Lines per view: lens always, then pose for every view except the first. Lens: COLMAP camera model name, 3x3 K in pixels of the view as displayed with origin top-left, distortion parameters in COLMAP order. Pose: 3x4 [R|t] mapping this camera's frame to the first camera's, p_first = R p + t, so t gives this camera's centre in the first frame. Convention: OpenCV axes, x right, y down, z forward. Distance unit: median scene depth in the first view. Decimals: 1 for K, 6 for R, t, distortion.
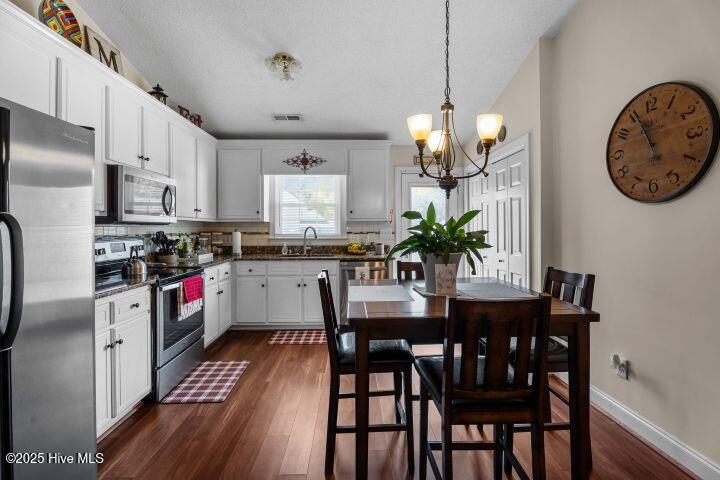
lens RADIAL K [[349.6, 0, 360.3], [0, 349.6, 235.4], [0, 0, 1]] dist [-0.000292, -0.000469]
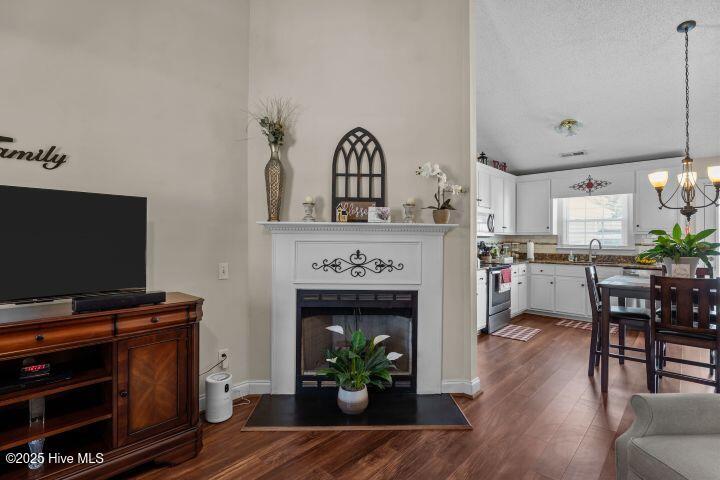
lens RADIAL K [[349.6, 0, 360.3], [0, 349.6, 235.4], [0, 0, 1]] dist [-0.000292, -0.000469]
pose [[0.716131, -0.002012, -0.697963, 0.128441], [-0.019385, 0.999553, -0.022771, 0.006891], [0.697697, 0.029837, 0.715771, -0.462700]]
